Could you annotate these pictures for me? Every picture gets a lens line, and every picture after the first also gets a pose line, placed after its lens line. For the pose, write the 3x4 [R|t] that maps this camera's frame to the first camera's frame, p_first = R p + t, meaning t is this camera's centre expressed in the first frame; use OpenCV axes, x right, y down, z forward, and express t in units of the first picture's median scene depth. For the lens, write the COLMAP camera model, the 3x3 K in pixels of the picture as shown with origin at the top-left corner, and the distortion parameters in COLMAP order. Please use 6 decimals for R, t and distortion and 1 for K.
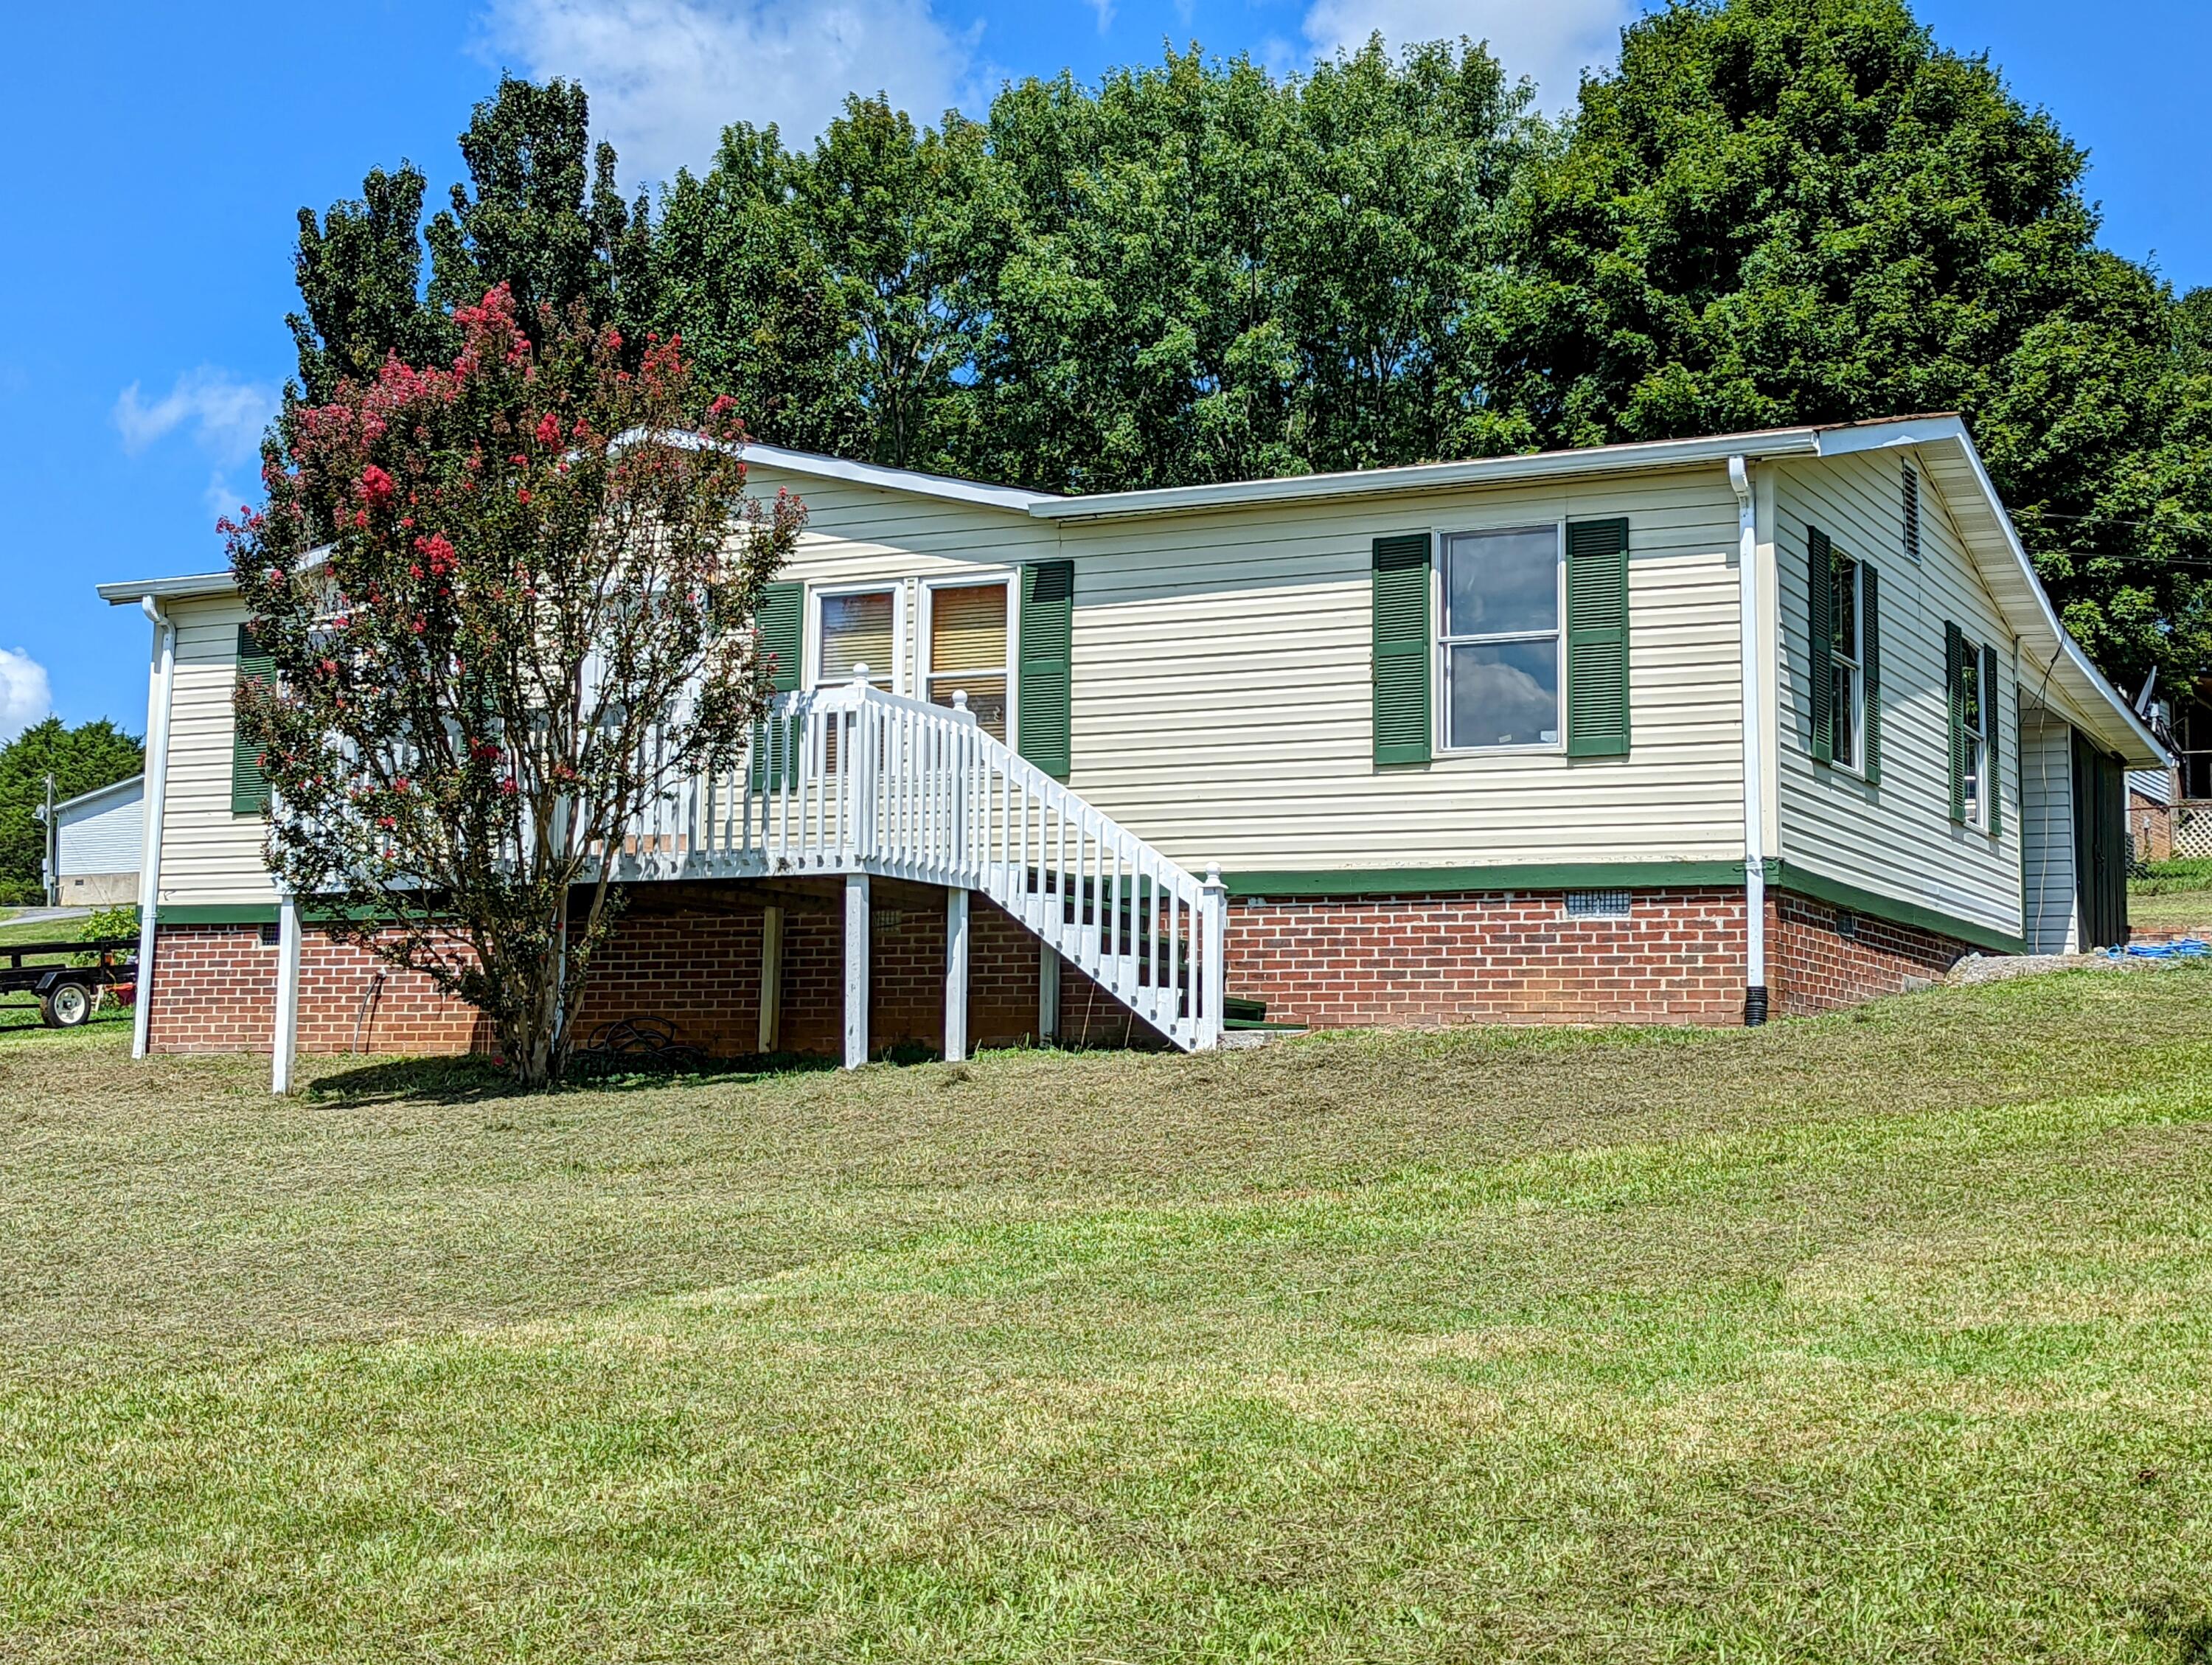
lens RADIAL K [[3101.0, 0, 1114.0], [0, 3101.0, 818.6], [0, 0, 1]] dist [0.195628, -0.800156]
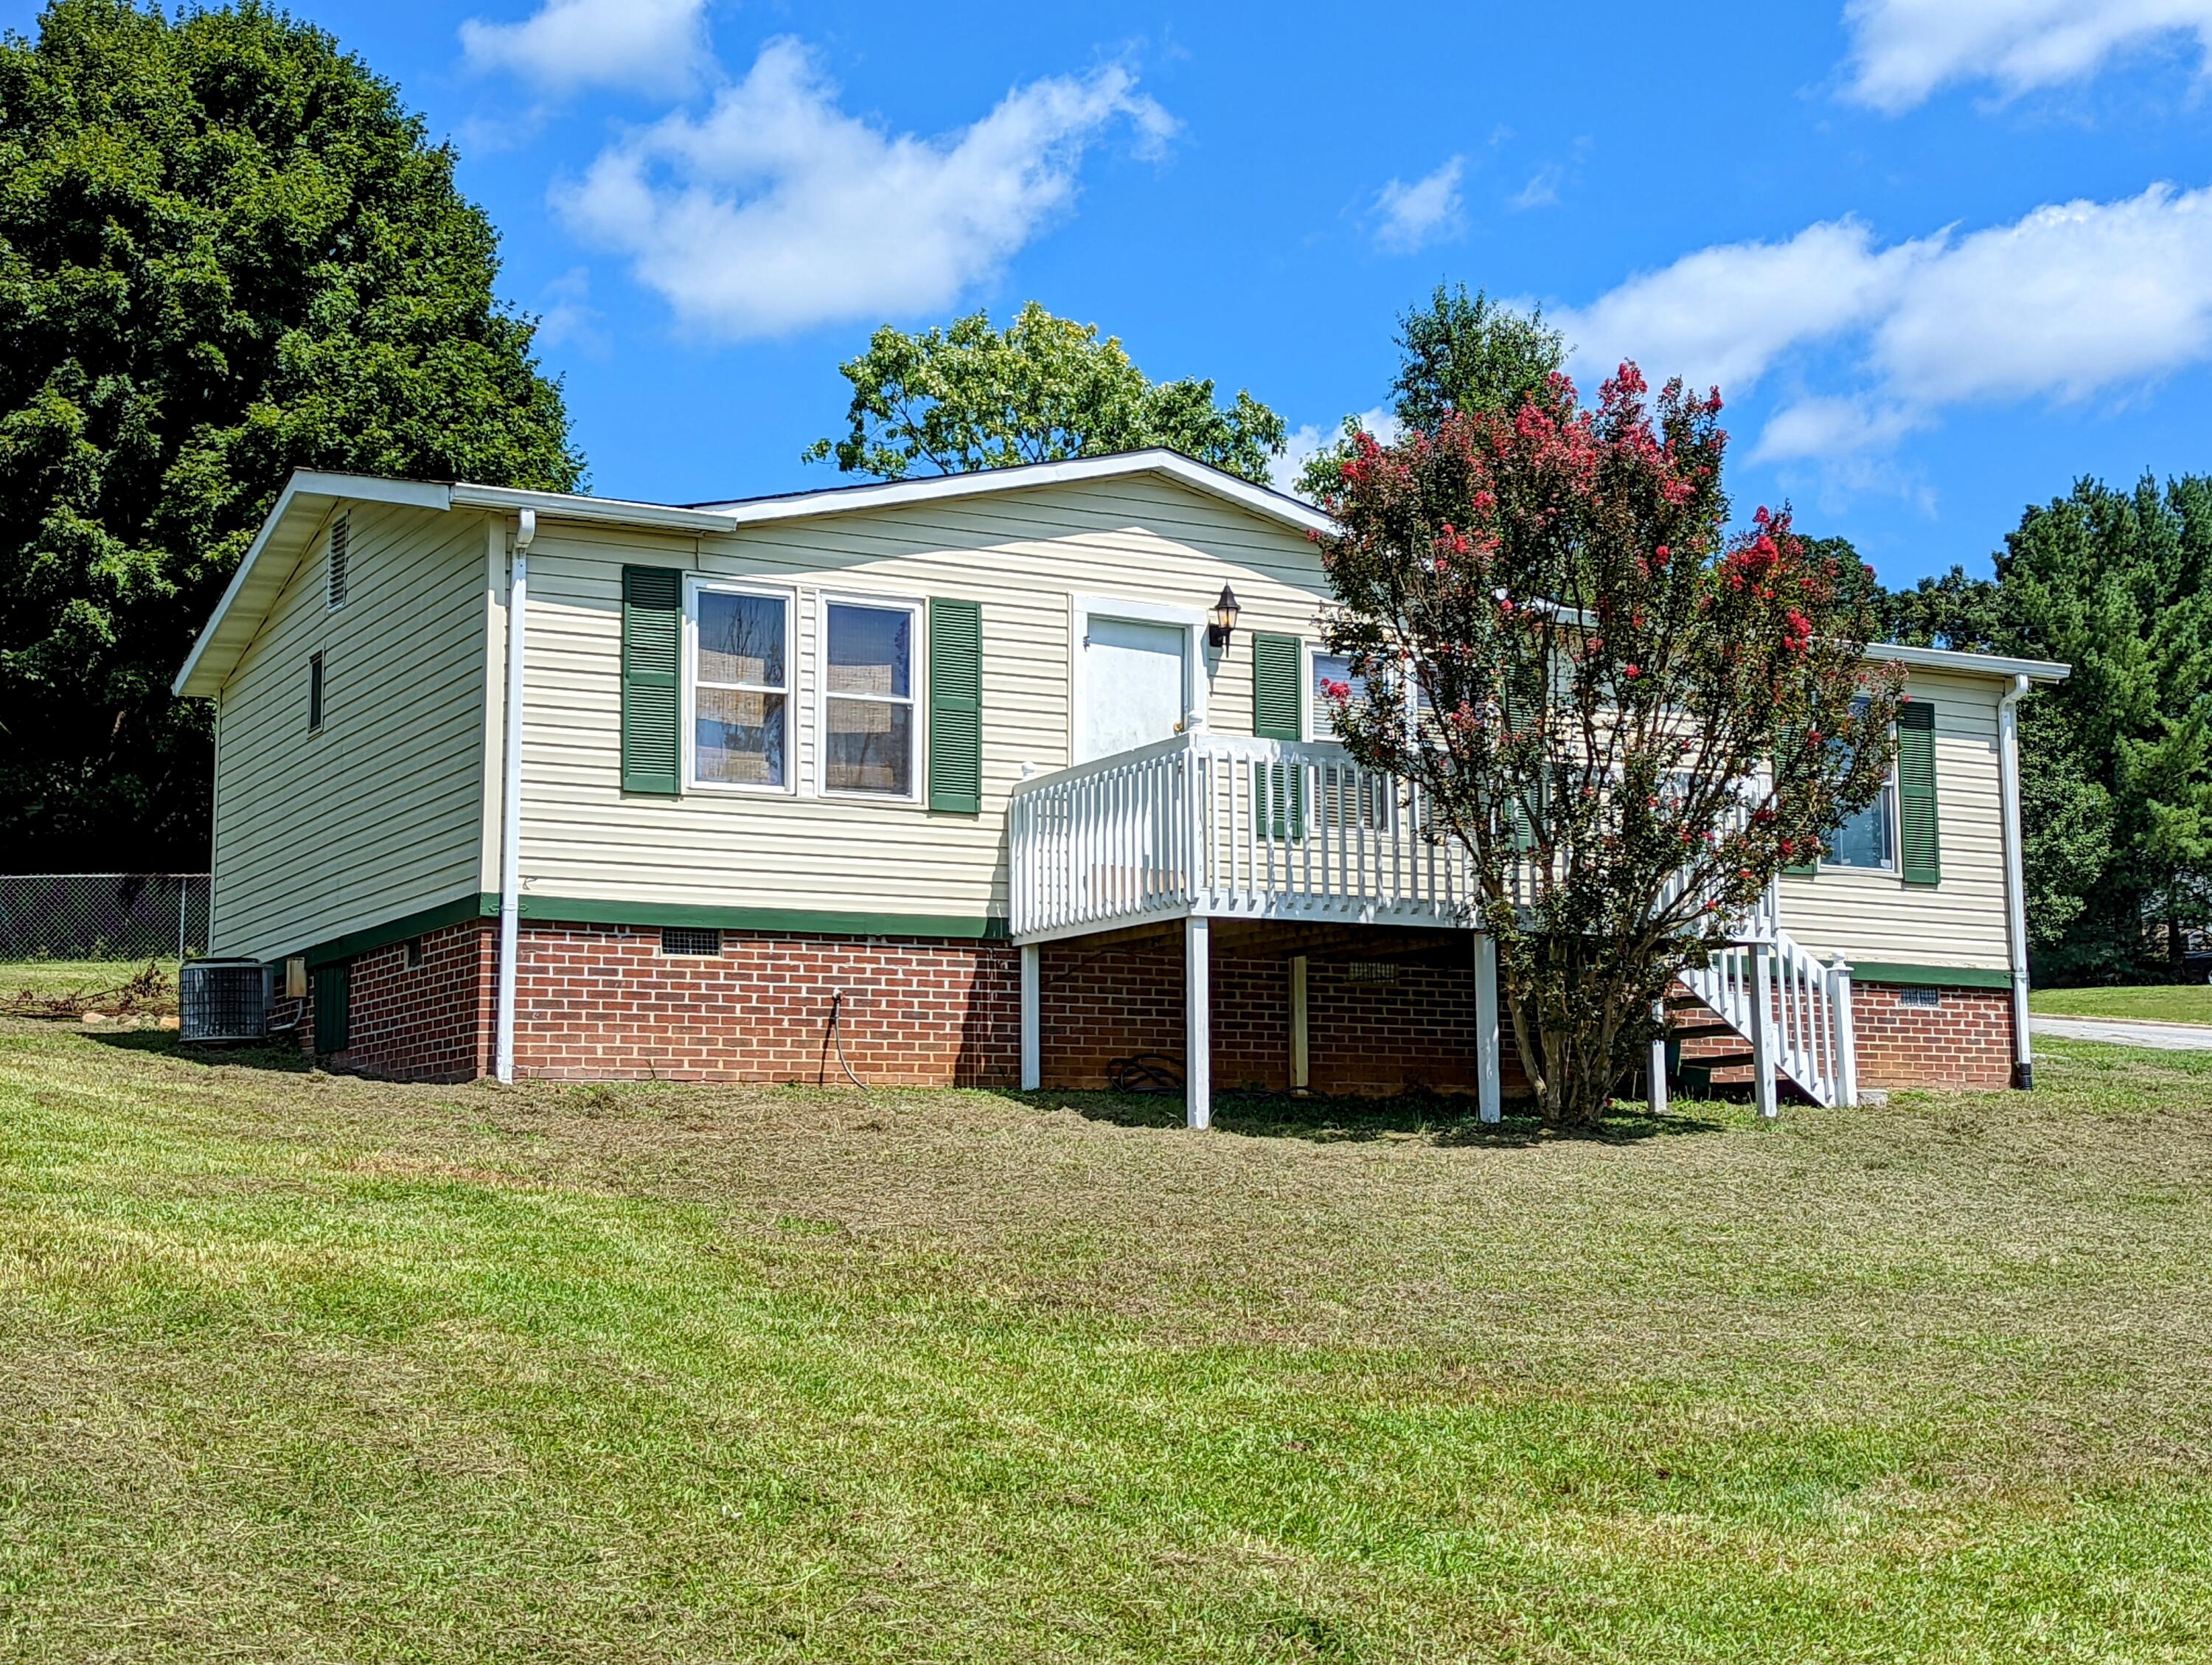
lens RADIAL K [[3101.0, 0, 1114.0], [0, 3101.0, 818.6], [0, 0, 1]] dist [0.195628, -0.800156]
pose [[0.563631, 0.085086, 0.821633, -0.921444], [-0.081510, 0.995555, -0.047182, 0.035088], [-0.821995, -0.040378, 0.568061, 0.438518]]
